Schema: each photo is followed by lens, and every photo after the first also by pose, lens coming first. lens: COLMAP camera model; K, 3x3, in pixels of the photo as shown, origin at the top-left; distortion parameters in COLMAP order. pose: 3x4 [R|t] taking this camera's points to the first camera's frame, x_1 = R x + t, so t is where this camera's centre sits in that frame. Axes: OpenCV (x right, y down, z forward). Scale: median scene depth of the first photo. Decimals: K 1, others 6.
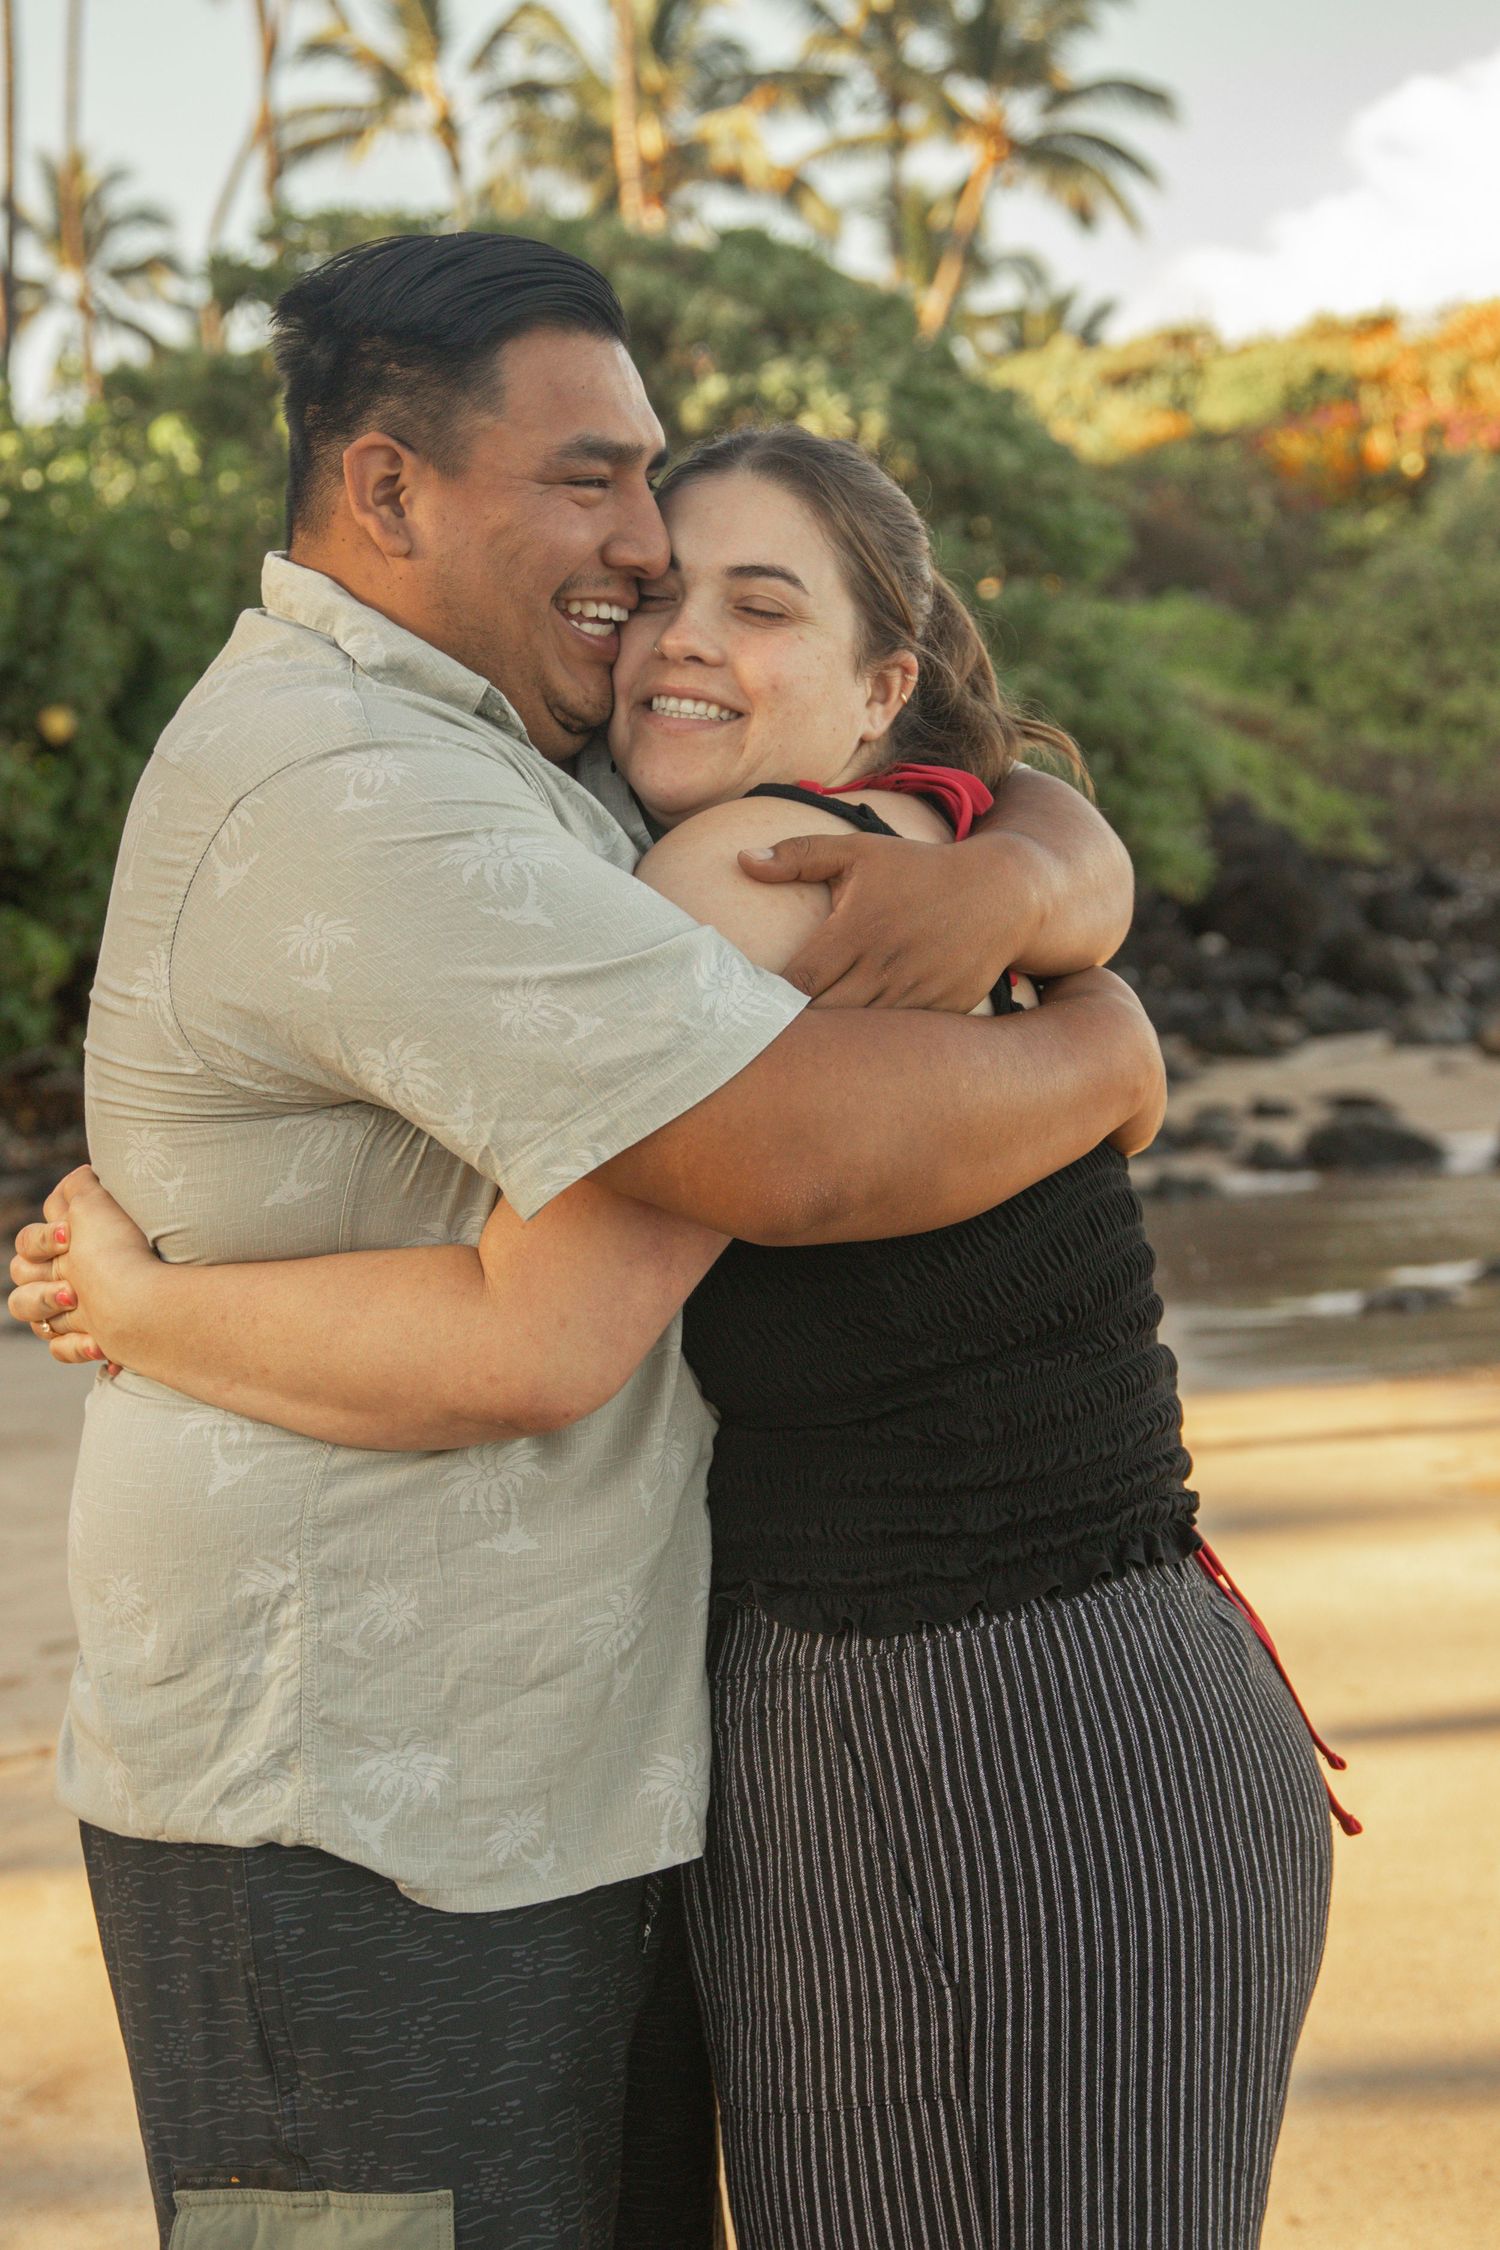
lens RADIAL K [[5010.1, 0, 750.0], [0, 5010.1, 1125.0], [0, 0, 1]] dist [0.019052, 0.036227]
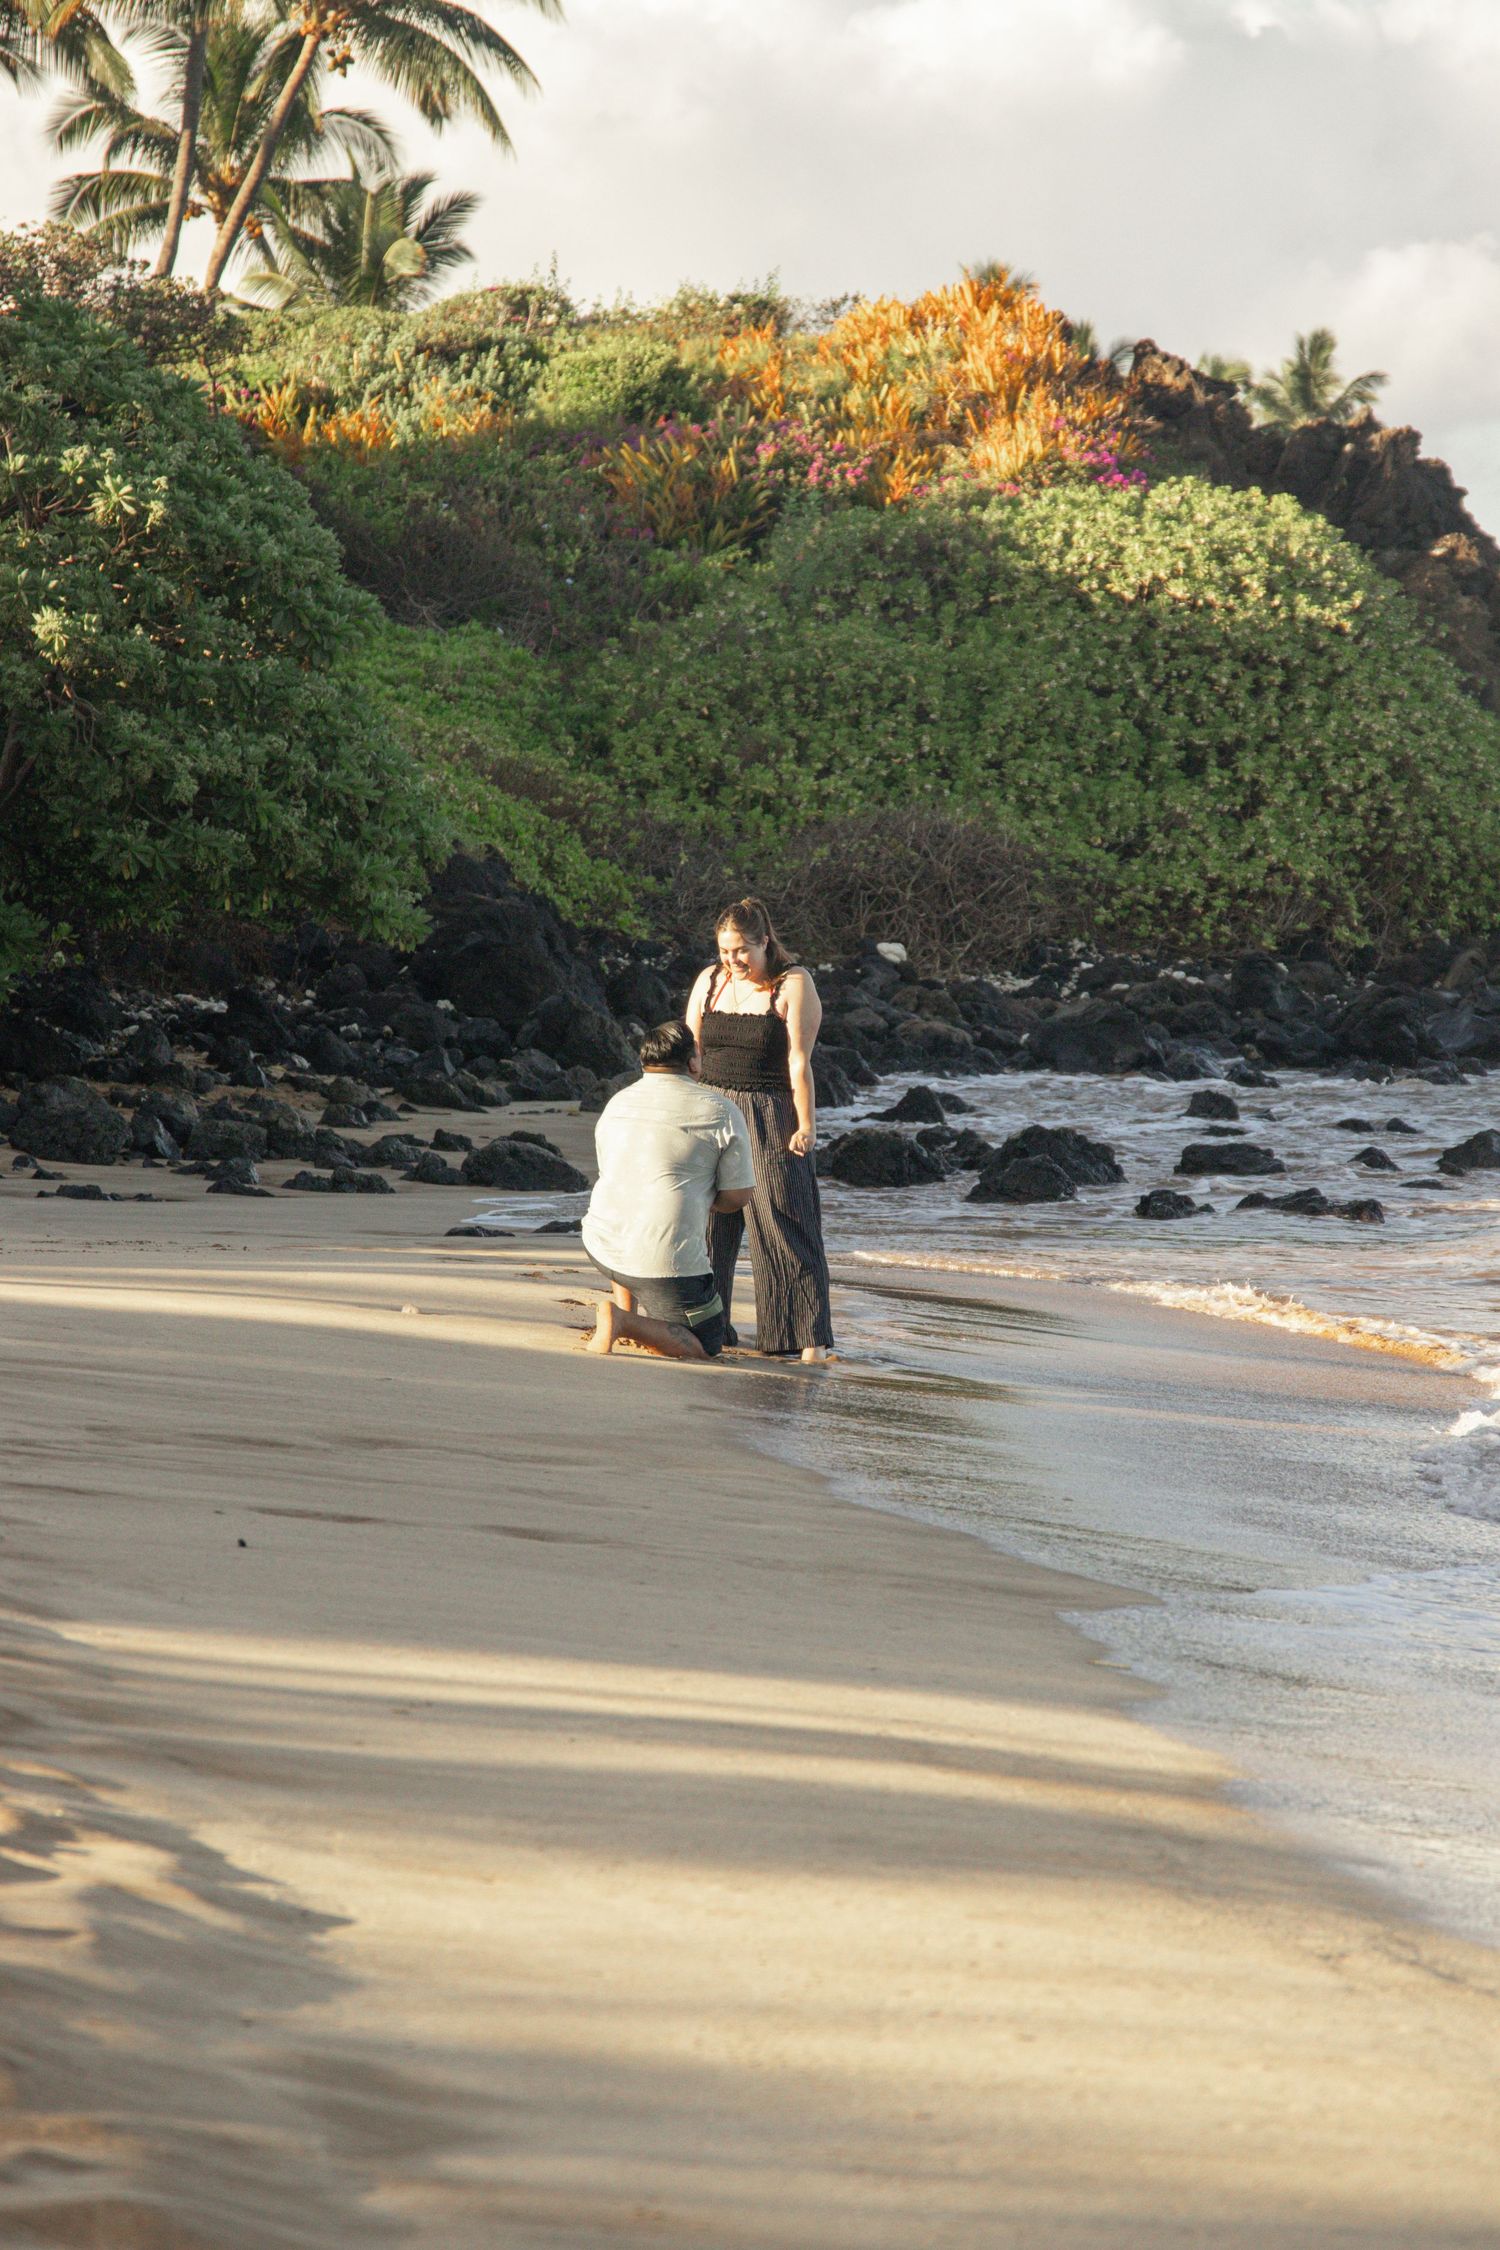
lens RADIAL K [[7285.2, 0, 750.0], [0, 7285.2, 1125.0], [0, 0, 1]] dist [0.082499, -1.131707]
pose [[0.989186, 0.088019, 0.117322, -0.011175], [-0.085237, 0.995952, -0.028537, 0.016325], [-0.119358, 0.018228, 0.992684, -0.310065]]
